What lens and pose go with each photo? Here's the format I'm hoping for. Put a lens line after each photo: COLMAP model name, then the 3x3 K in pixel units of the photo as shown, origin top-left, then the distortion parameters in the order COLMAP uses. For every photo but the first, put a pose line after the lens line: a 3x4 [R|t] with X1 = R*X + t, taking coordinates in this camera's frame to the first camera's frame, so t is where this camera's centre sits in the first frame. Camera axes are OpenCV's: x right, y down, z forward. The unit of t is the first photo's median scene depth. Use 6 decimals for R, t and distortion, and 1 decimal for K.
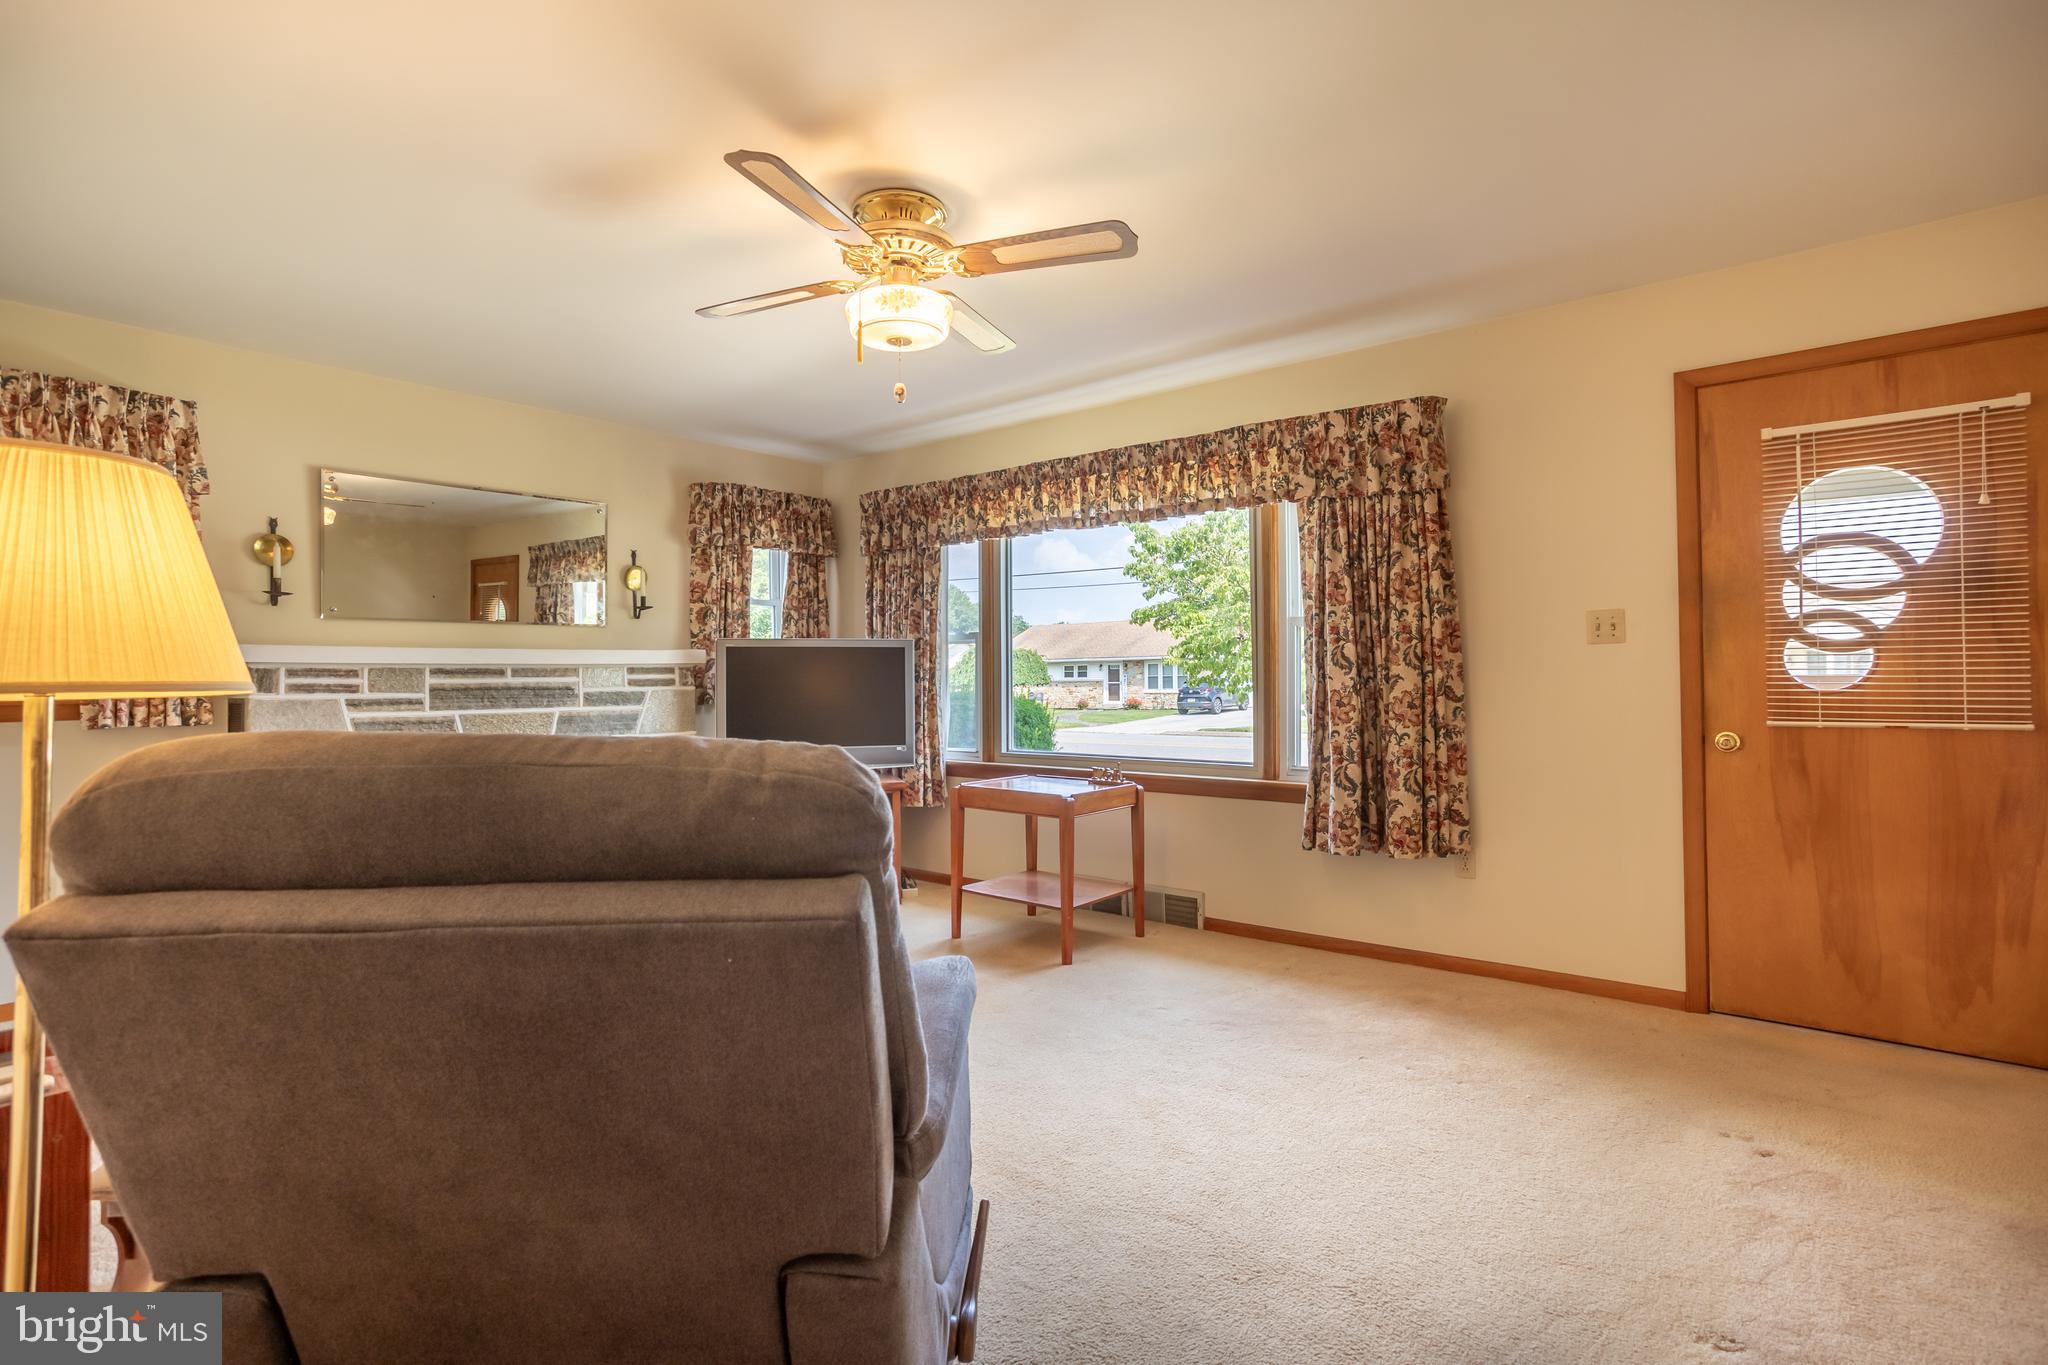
lens RADIAL K [[989.5, 0, 1029.6], [0, 989.5, 671.7], [0, 0, 1]] dist [-0.056408, 0.040579]
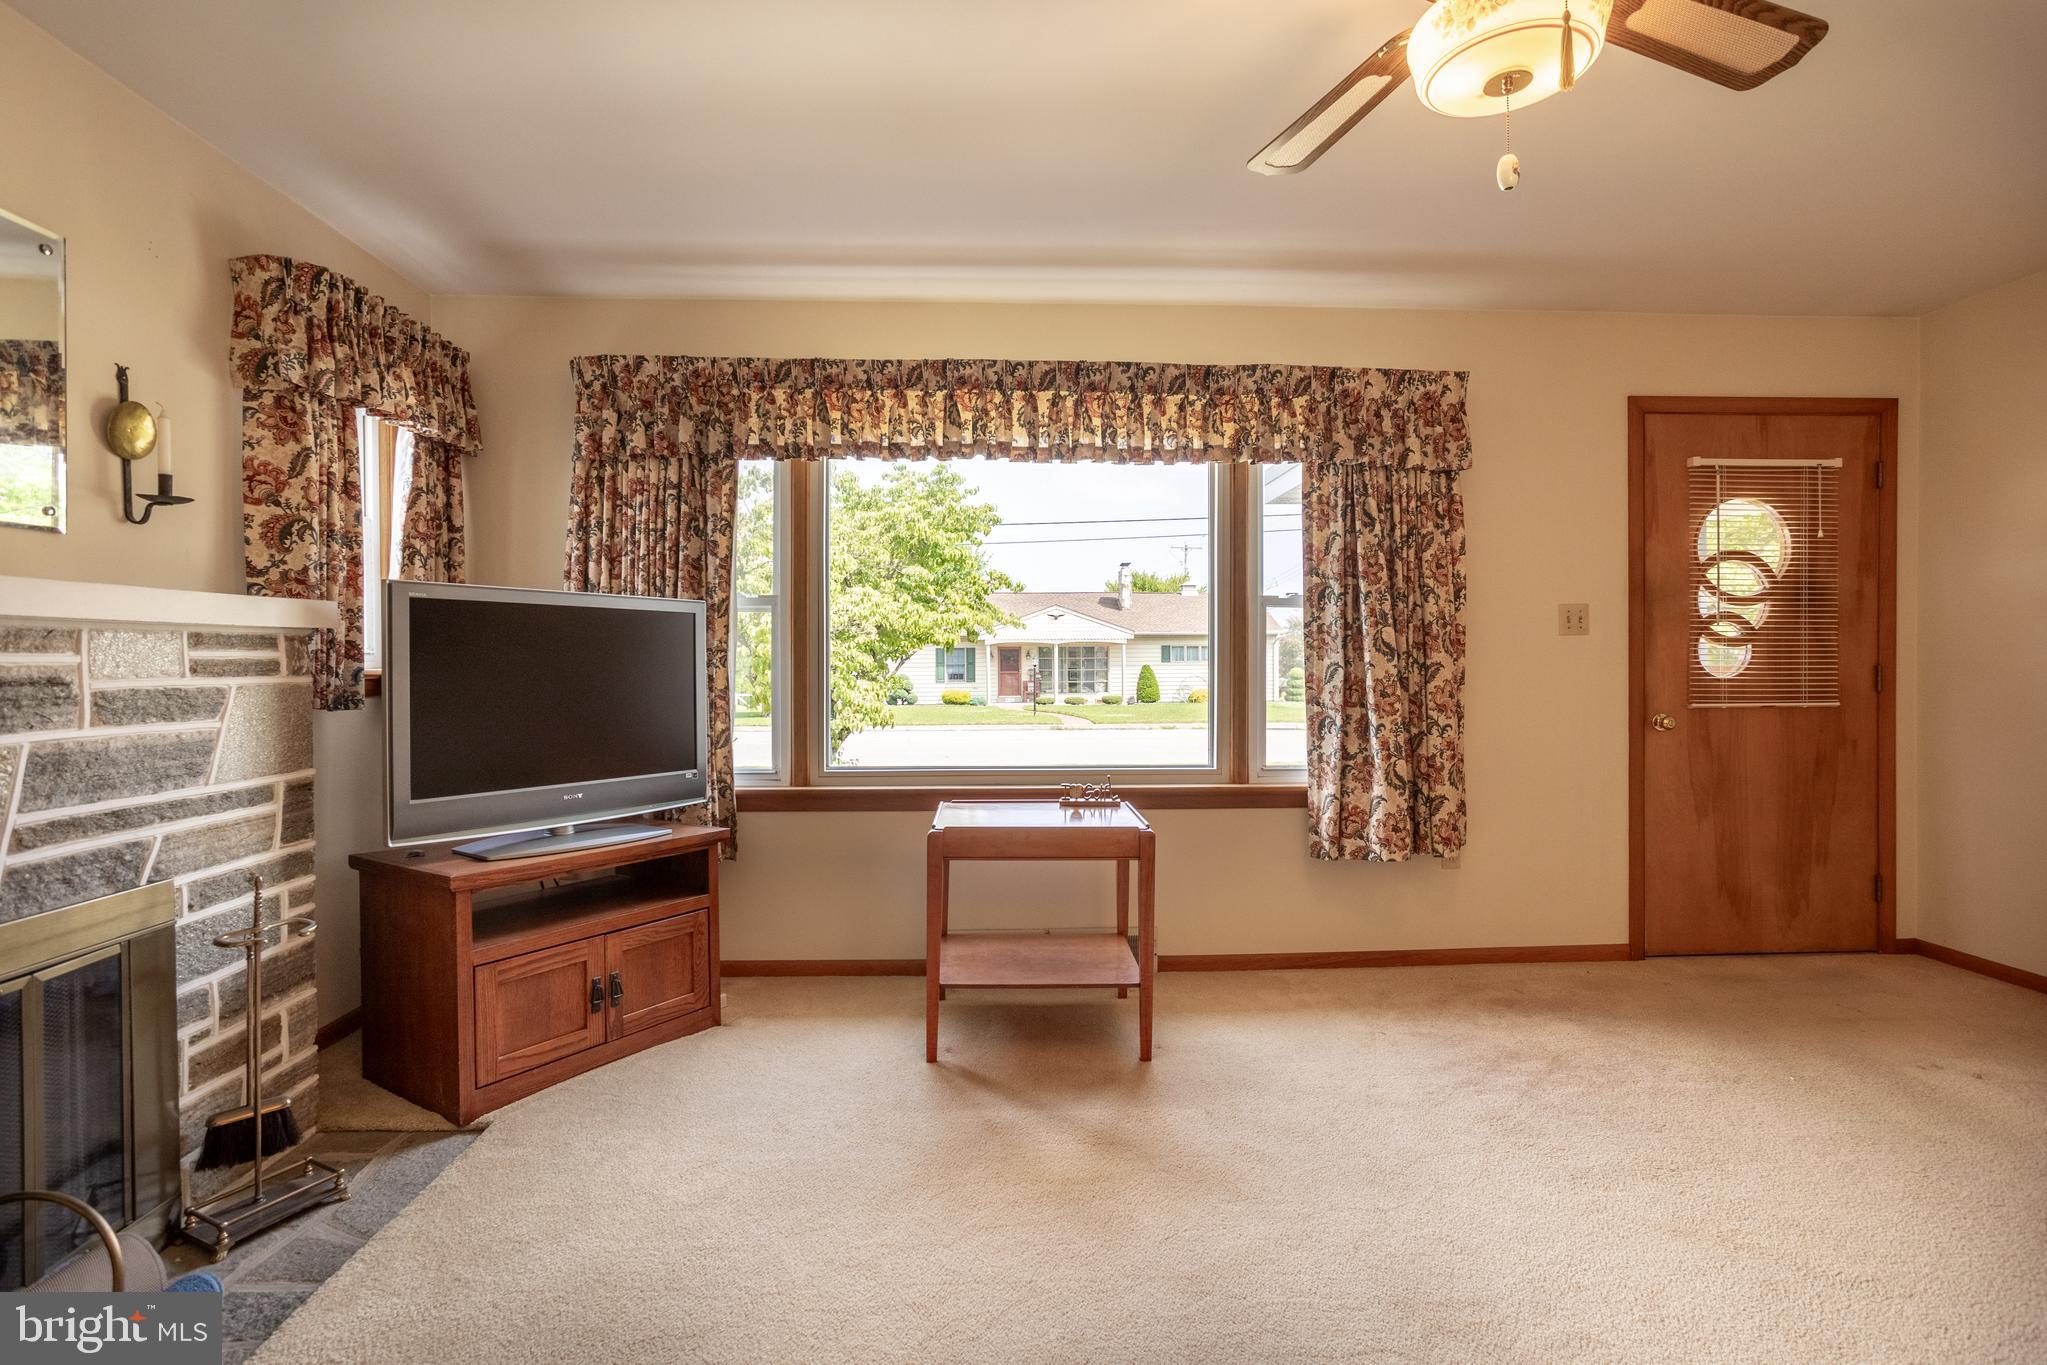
lens RADIAL K [[989.0, 0, 1029.1], [0, 989.0, 671.8], [0, 0, 1]] dist [-0.056408, 0.040579]
pose [[0.744218, 0.002027, 0.667933, -0.482203], [-0.008107, 0.999949, 0.005998, 0.008423], [-0.667887, -0.009879, 0.744197, 0.498608]]
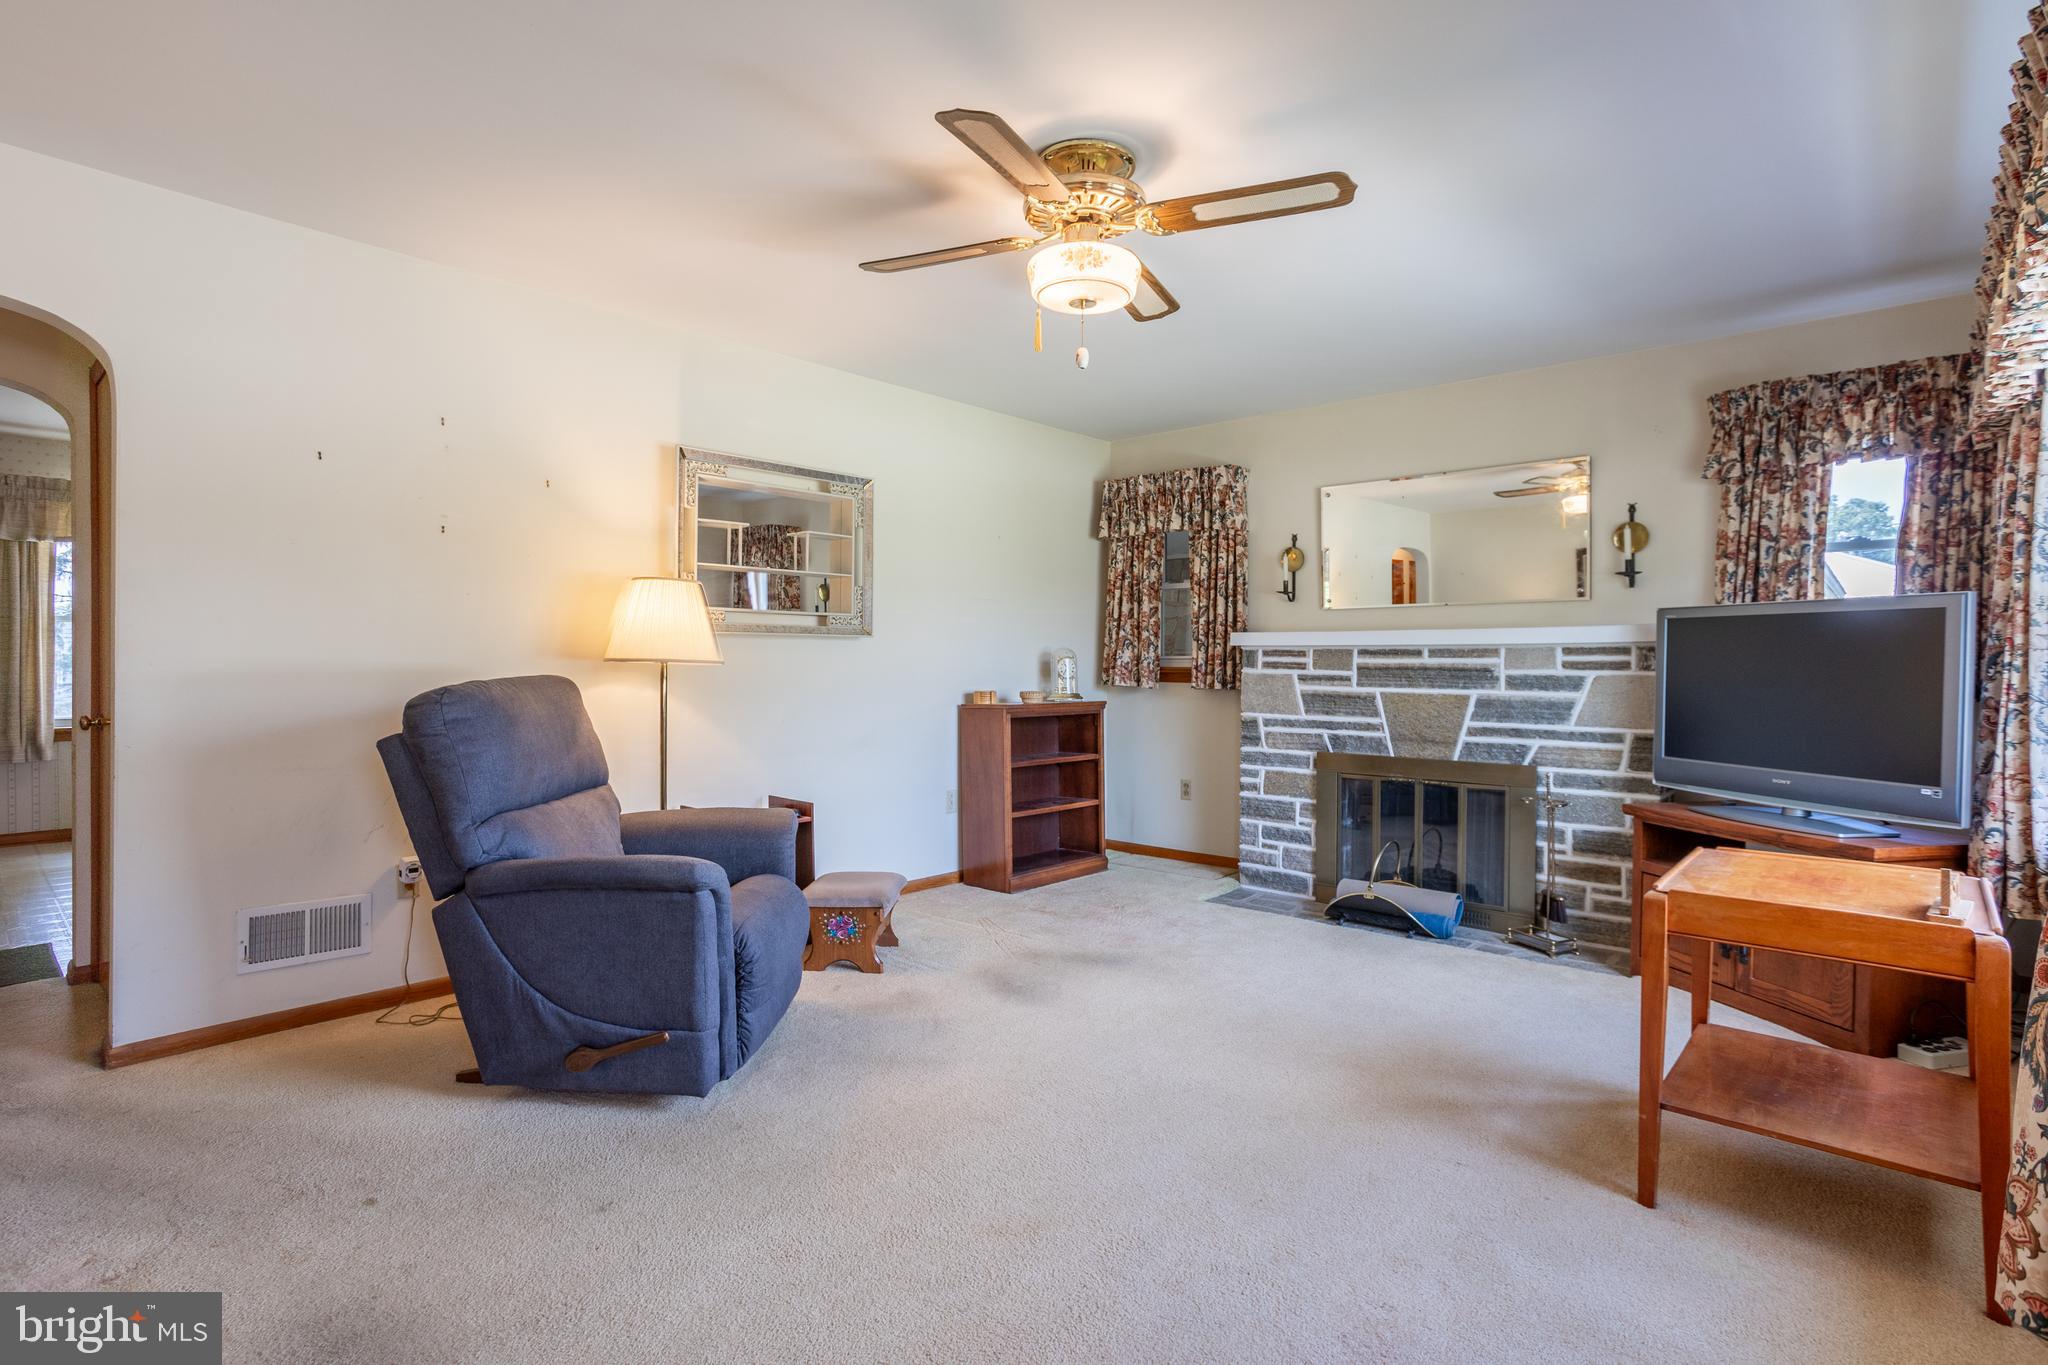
lens RADIAL K [[989.5, 0, 1029.6], [0, 989.5, 671.7], [0, 0, 1]] dist [-0.056408, 0.040579]
pose [[-0.036087, 0.020643, -0.999135, 0.527700], [0.001644, 0.999786, 0.020598, -0.001607], [0.999347, -0.000899, -0.036113, 0.650325]]
